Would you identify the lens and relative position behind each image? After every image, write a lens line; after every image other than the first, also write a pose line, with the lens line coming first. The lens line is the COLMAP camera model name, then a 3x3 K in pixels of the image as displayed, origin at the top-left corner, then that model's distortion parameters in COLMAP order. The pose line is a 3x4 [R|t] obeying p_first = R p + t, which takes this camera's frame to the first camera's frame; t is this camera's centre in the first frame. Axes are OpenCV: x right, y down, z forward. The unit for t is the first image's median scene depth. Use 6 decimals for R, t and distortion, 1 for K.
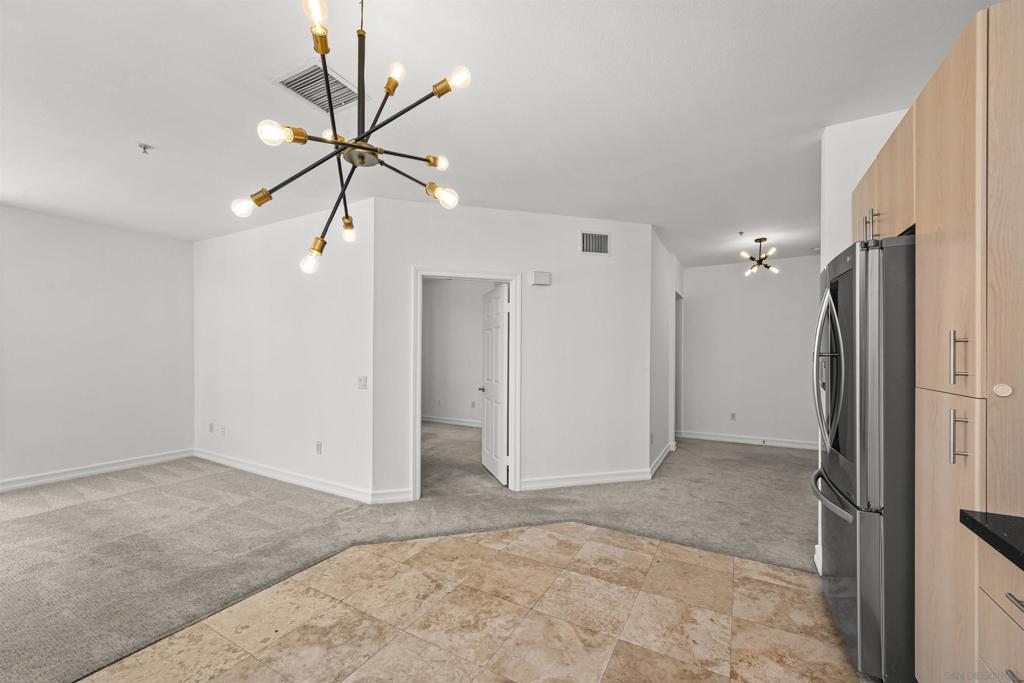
lens RADIAL K [[408.5, 0, 508.5], [0, 408.5, 345.0], [0, 0, 1]] dist [0.001161, 0.000176]
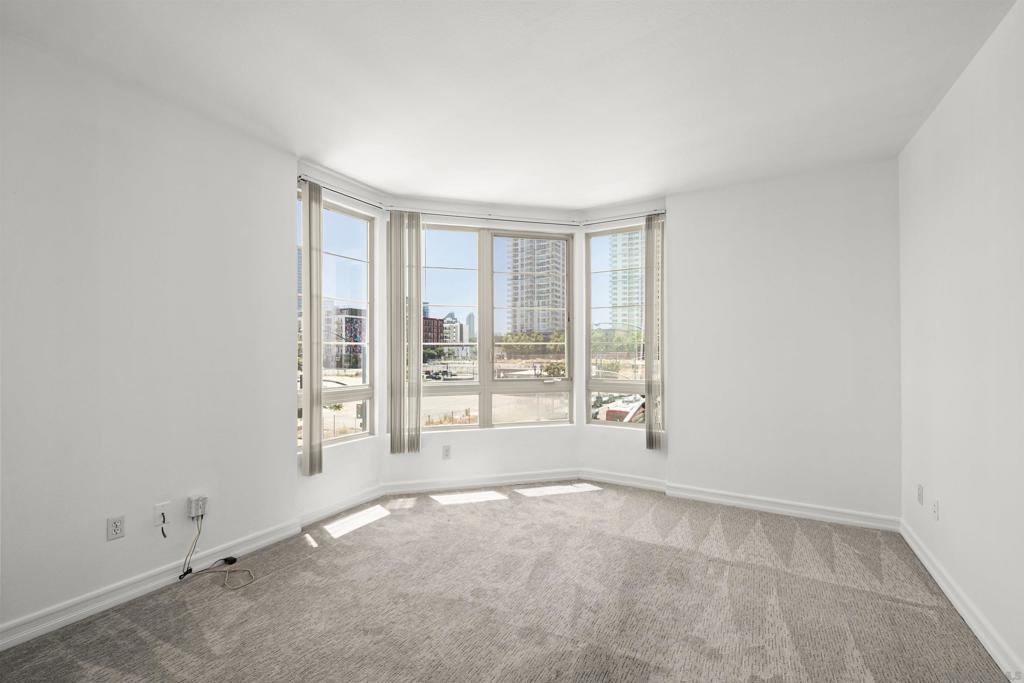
lens RADIAL K [[425.6, 0, 511.6], [0, 425.6, 349.3], [0, 0, 1]] dist [-0.000291, -0.000281]
pose [[-0.005276, -0.004777, -0.999975, -0.401308], [0.017658, 0.999832, -0.004869, 0.021946], [0.999830, -0.017683, -0.005190, 1.081595]]
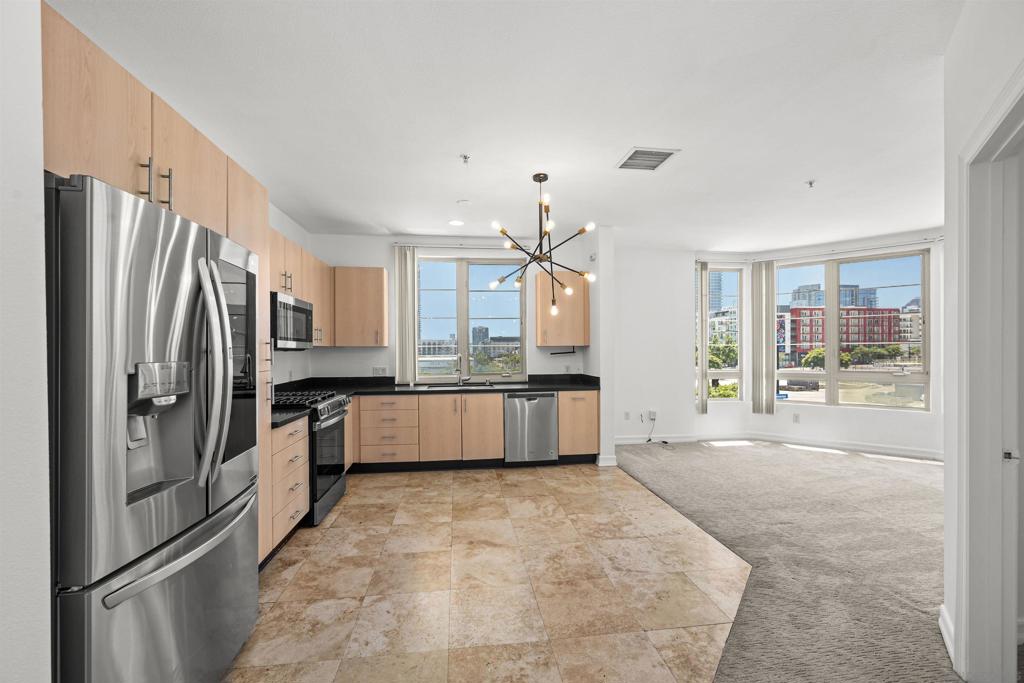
lens RADIAL K [[412.6, 0, 507.7], [0, 412.6, 352.8], [0, 0, 1]] dist [0.002330, 0.000166]
pose [[-0.802600, 0.004595, -0.596499, 0.721302], [0.012194, 0.999888, -0.008705, 0.037378], [0.596392, -0.014260, -0.802566, 1.761446]]
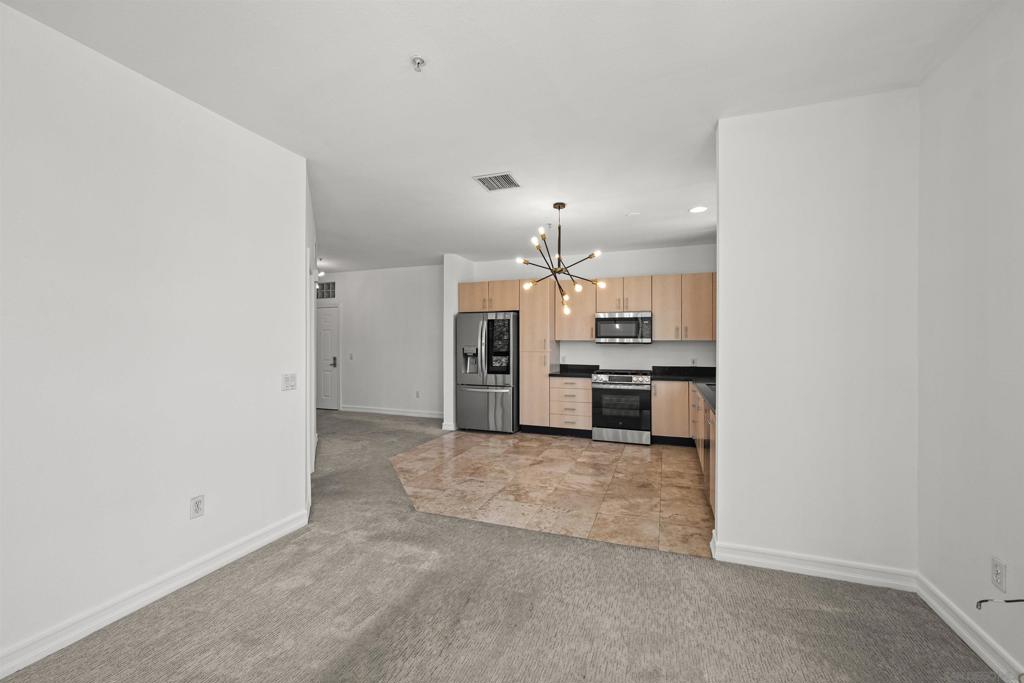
lens RADIAL K [[408.5, 0, 508.5], [0, 408.5, 345.0], [0, 0, 1]] dist [0.001161, 0.000176]
pose [[-0.146426, -0.009133, 0.989179, -1.955531], [-0.018740, 0.999804, 0.006457, 0.011116], [-0.989044, -0.017592, -0.146568, 1.146832]]
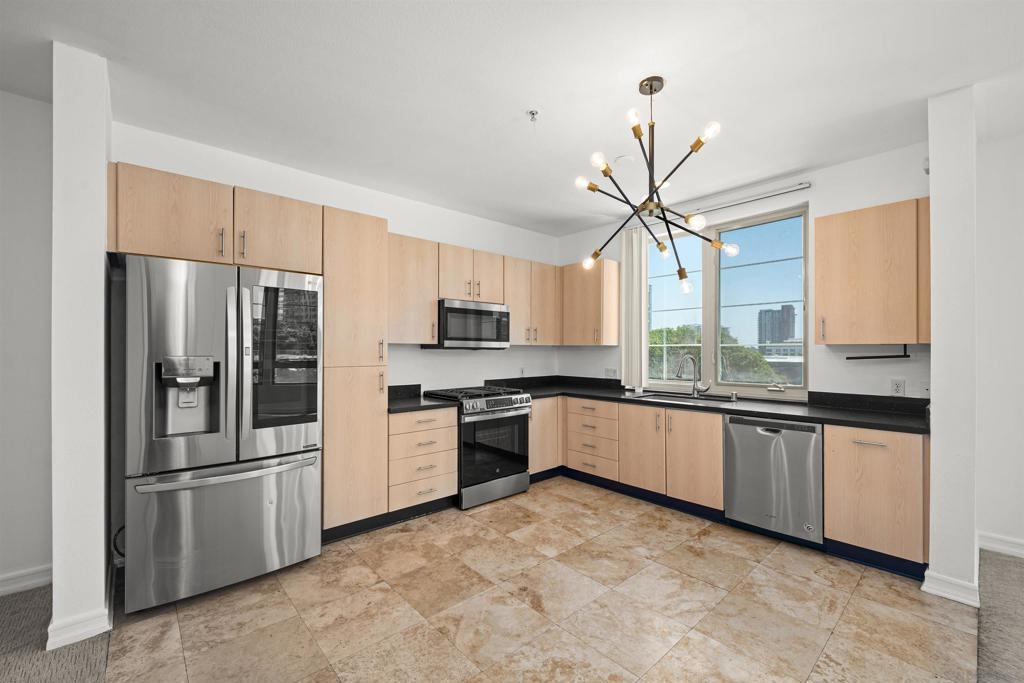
lens RADIAL K [[425.6, 0, 511.6], [0, 425.6, 349.3], [0, 0, 1]] dist [-0.000291, -0.000281]
pose [[-0.947396, -0.006784, 0.319993, -0.246138], [-0.011468, 0.999853, -0.012756, 0.027354], [-0.319859, -0.015755, -0.947334, 1.687389]]
